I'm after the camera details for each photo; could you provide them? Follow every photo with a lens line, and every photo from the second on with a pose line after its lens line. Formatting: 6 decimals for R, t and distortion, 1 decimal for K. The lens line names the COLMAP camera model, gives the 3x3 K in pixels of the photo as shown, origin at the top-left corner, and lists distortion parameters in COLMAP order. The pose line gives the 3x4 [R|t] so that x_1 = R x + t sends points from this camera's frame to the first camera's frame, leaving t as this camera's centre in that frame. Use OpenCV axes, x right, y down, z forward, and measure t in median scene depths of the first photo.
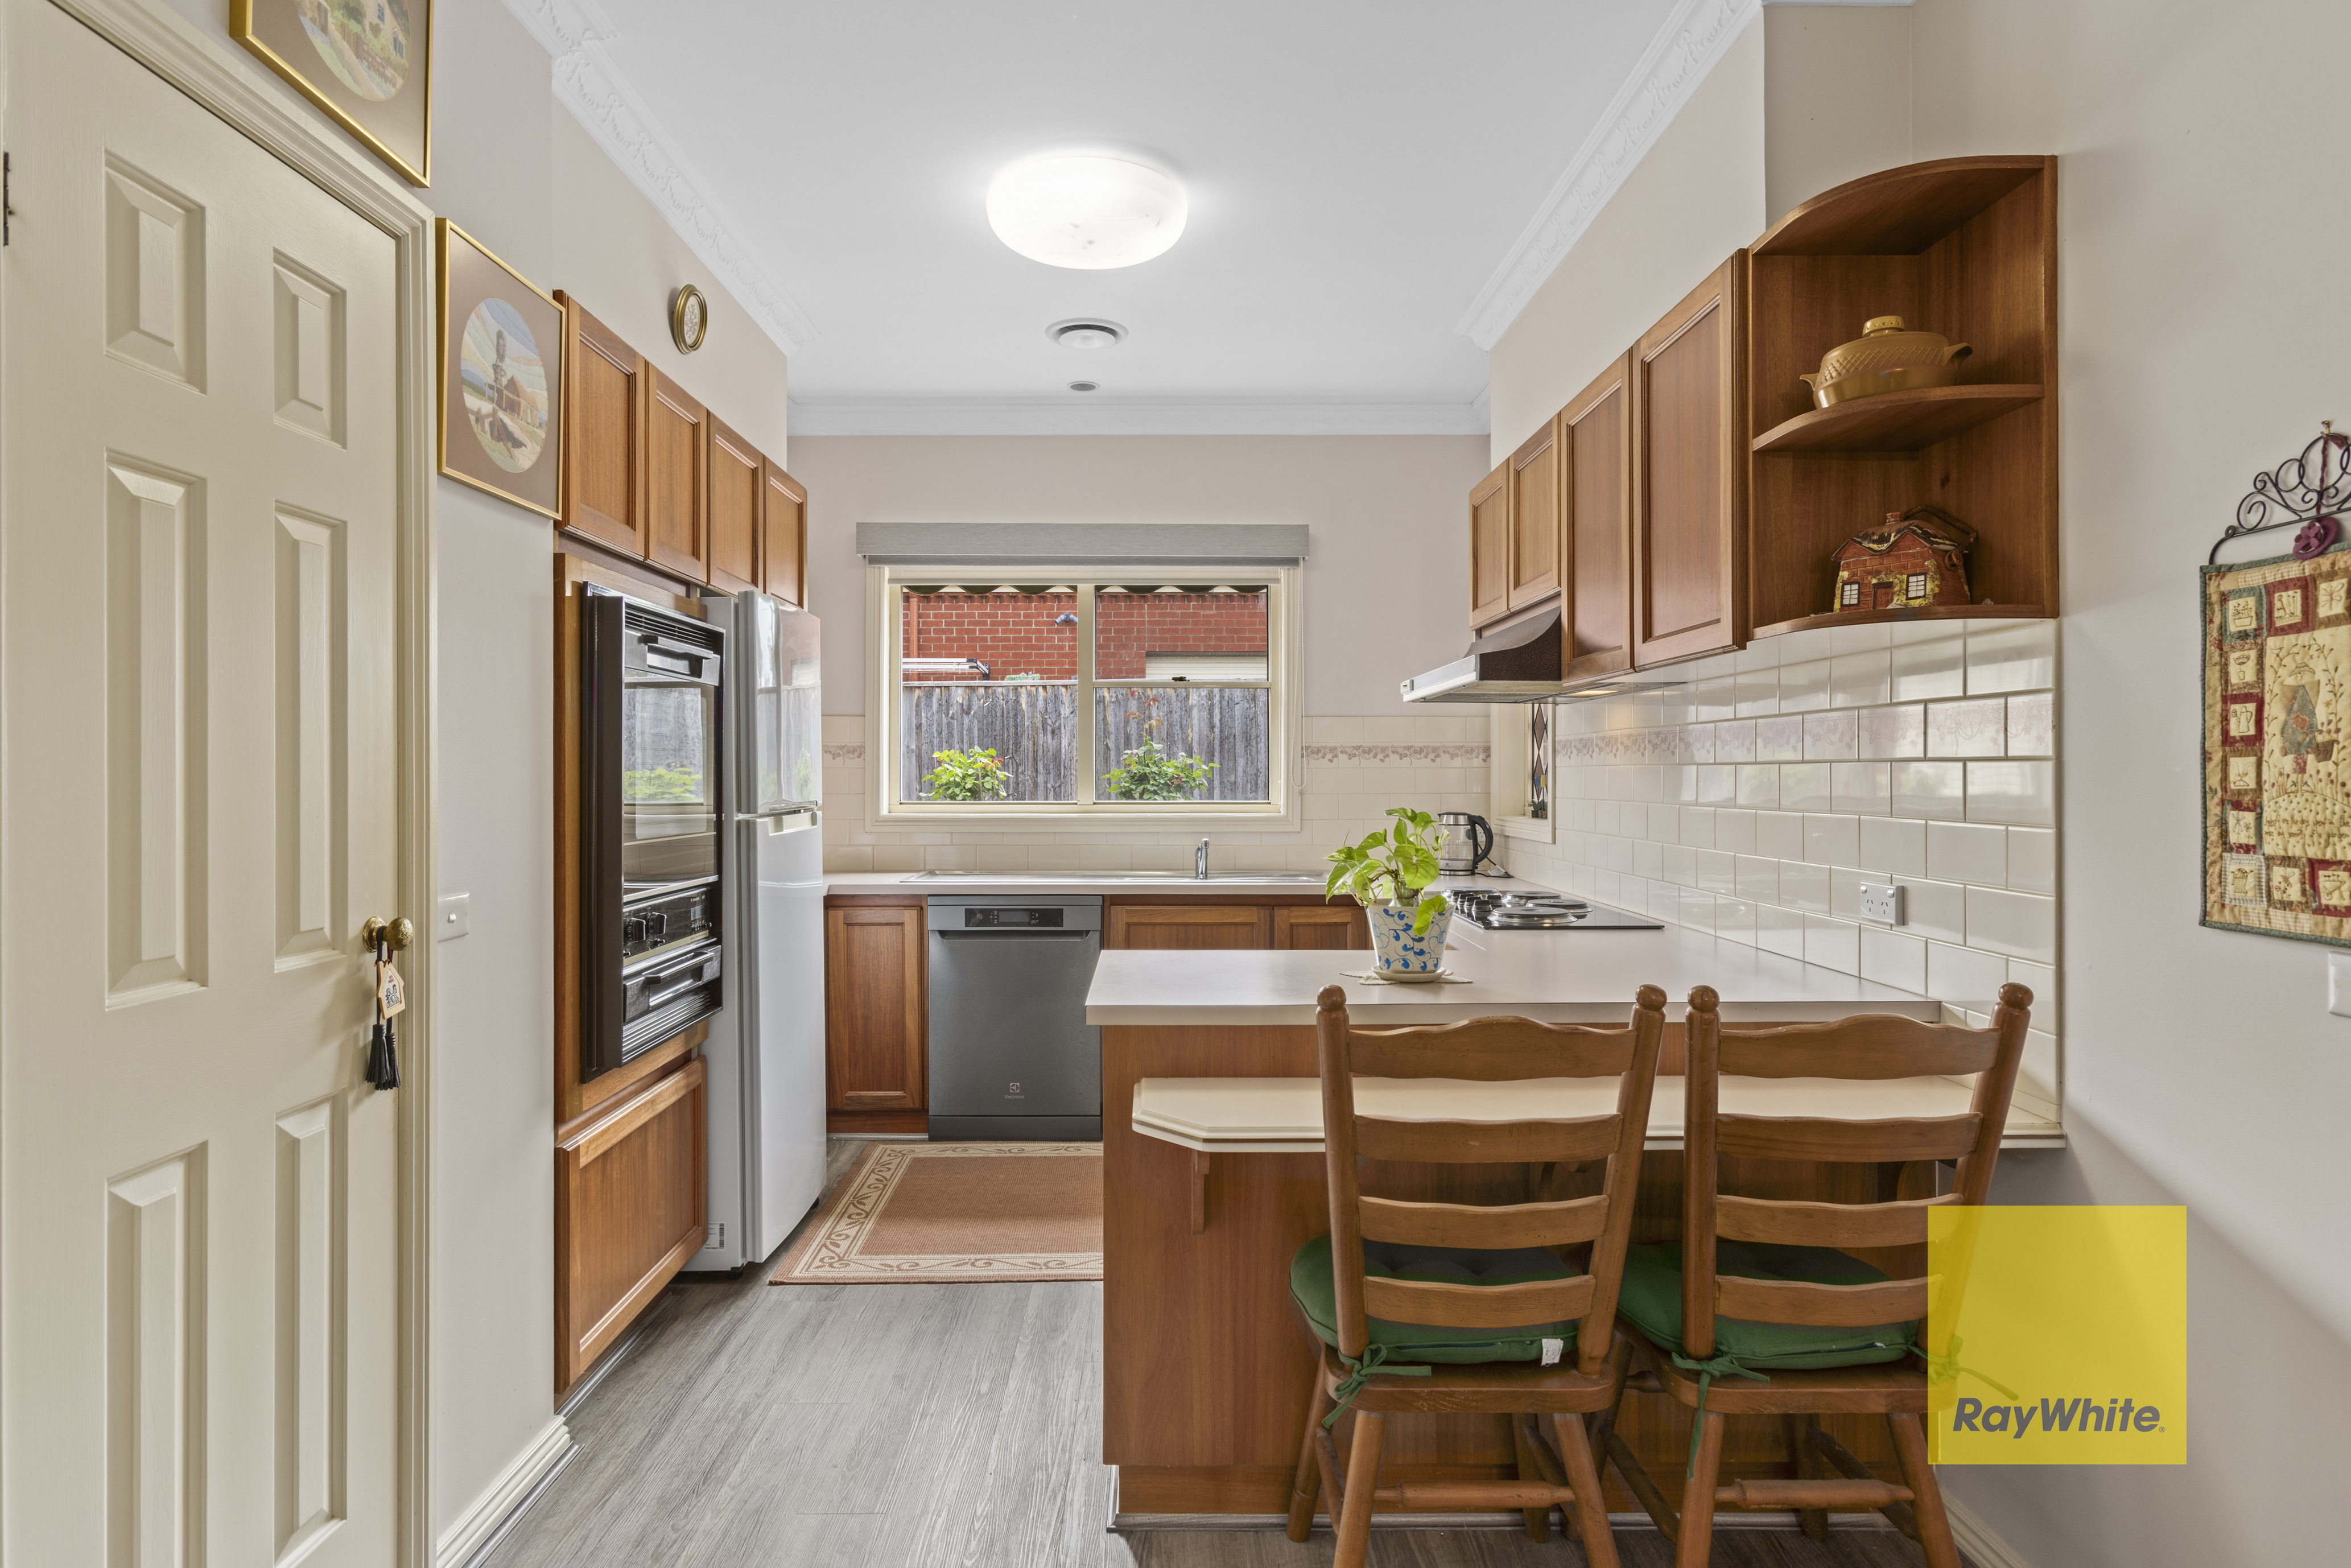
lens RADIAL K [[1285.2, 0, 1174.6], [0, 1285.2, 786.0], [0, 0, 1]] dist [0.013948, -0.000110]
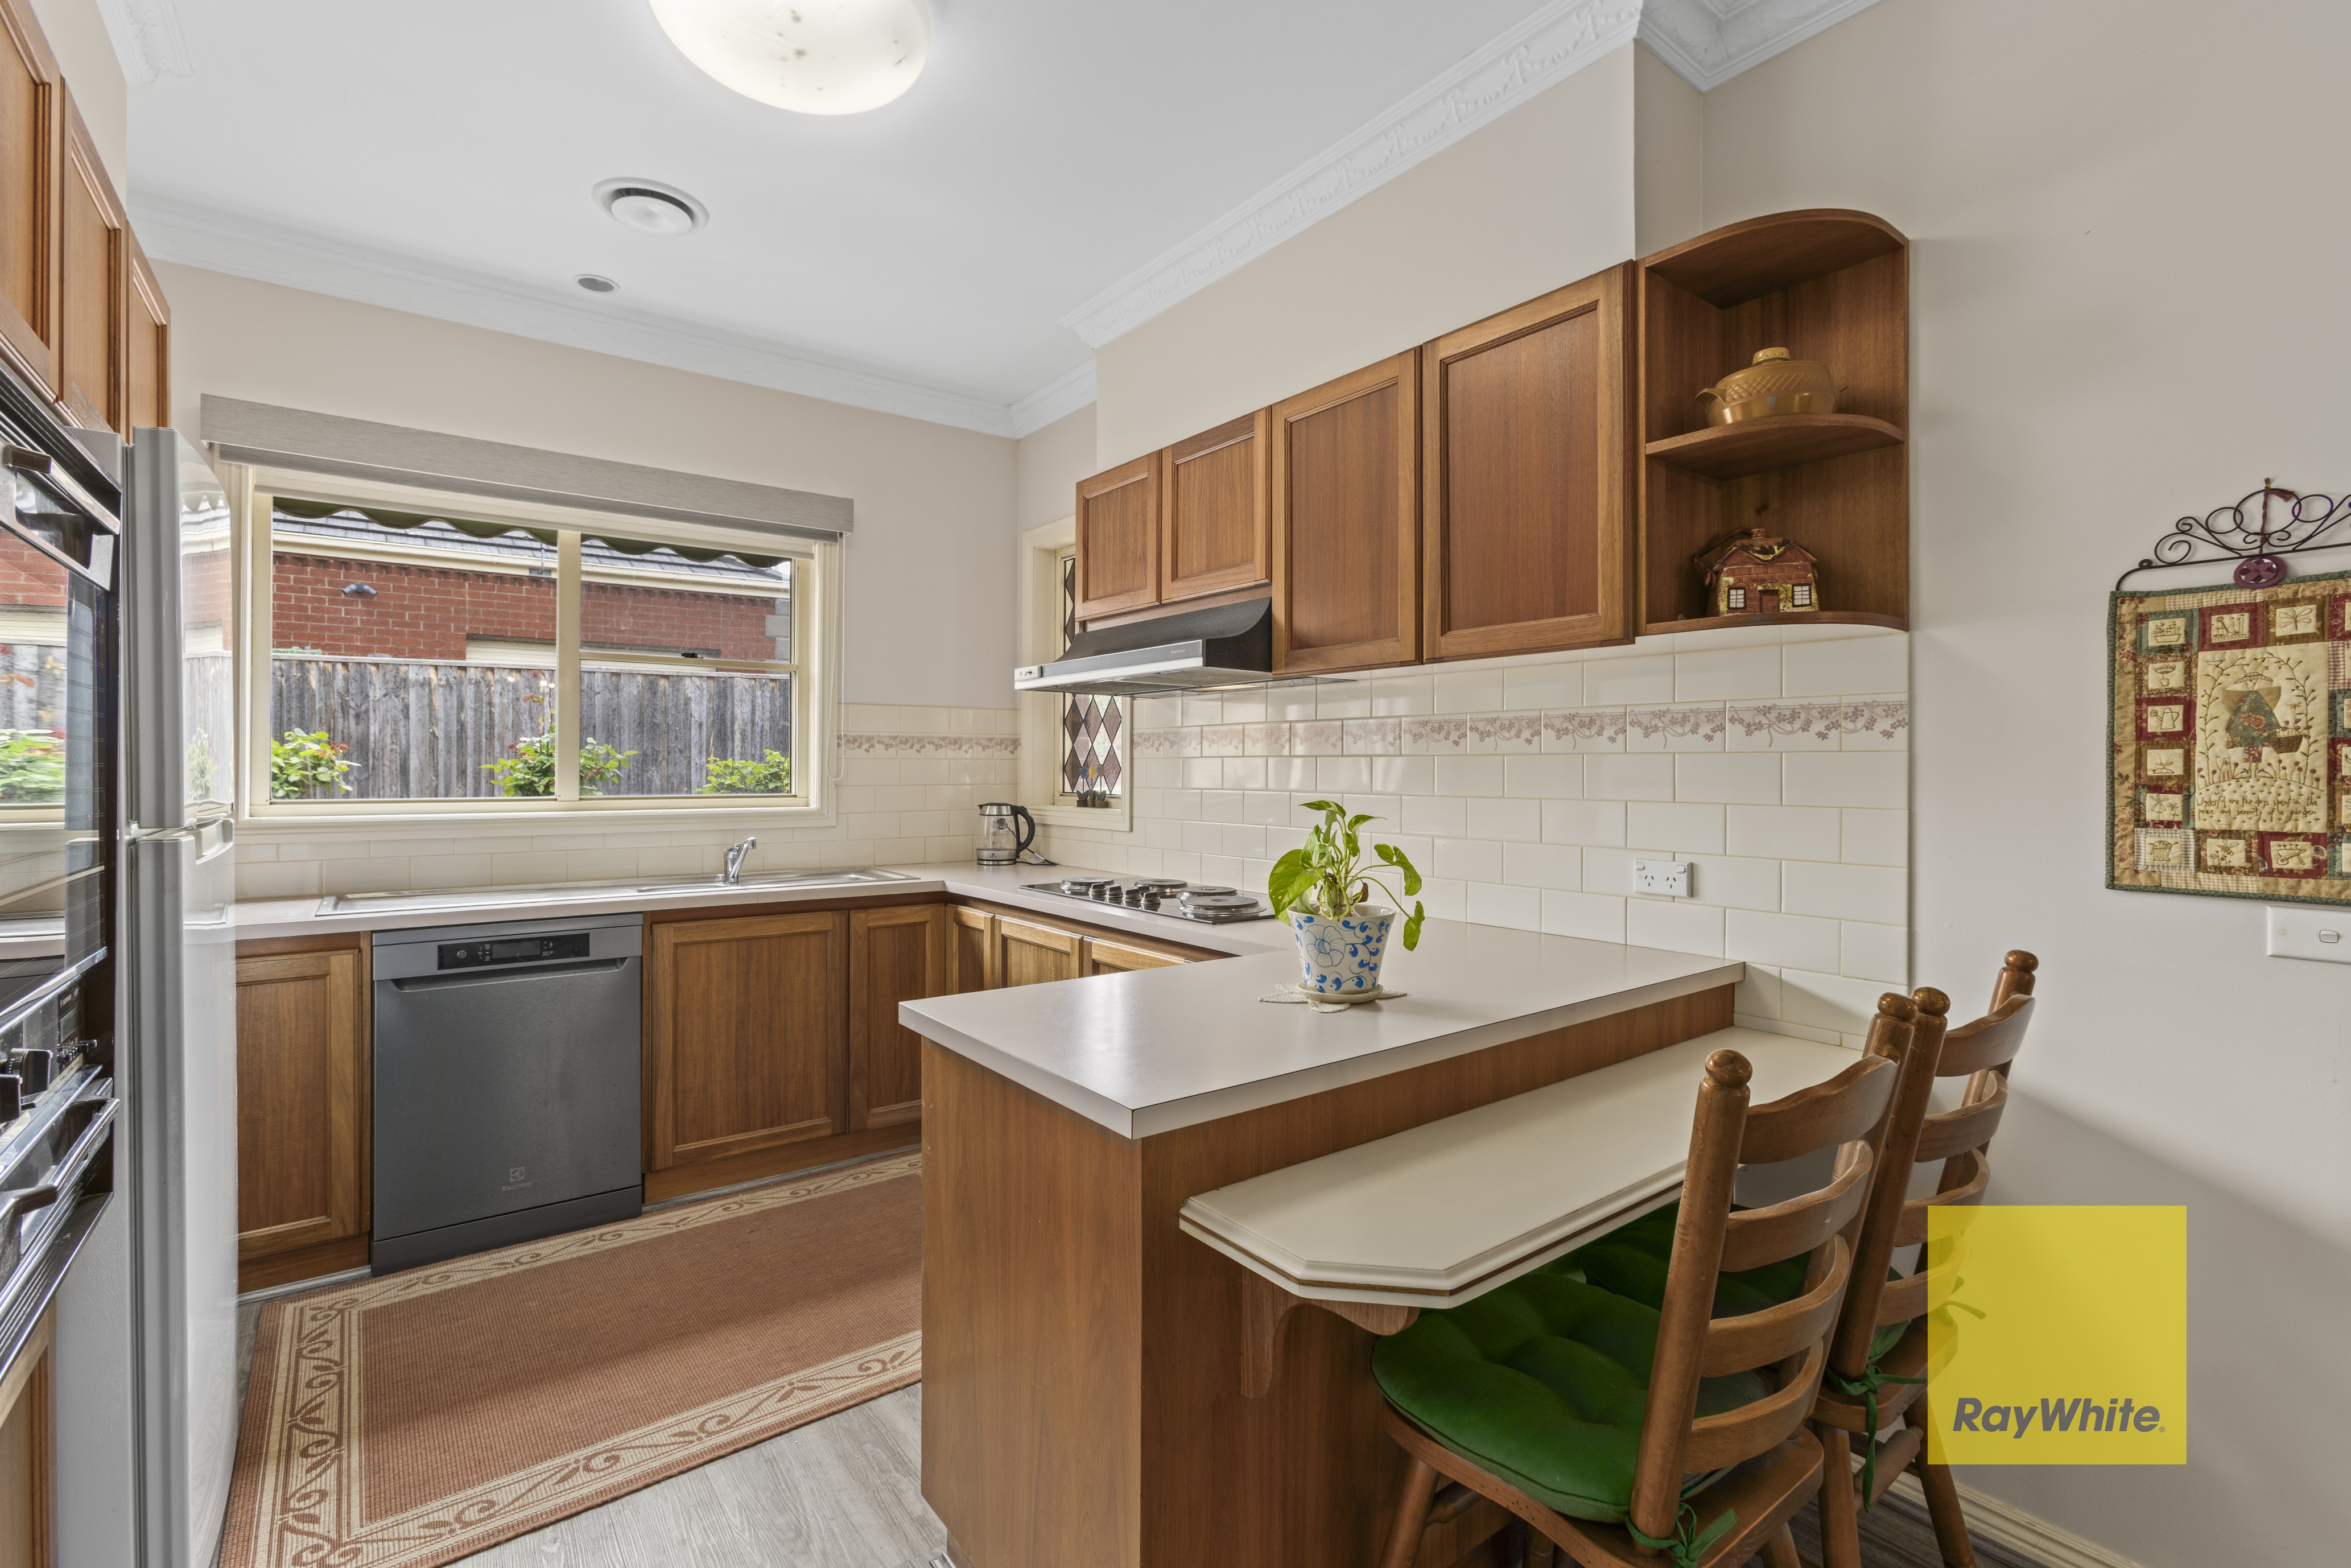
lens RADIAL K [[1046.2, 0, 1178.5], [0, 1046.2, 775.2], [0, 0, 1]] dist [-0.011013, 0.008229]
pose [[0.801624, -0.000962, 0.597828, -0.377718], [0.002666, 0.999995, -0.001966, 0.001085], [-0.597823, 0.003170, 0.801622, 0.574333]]
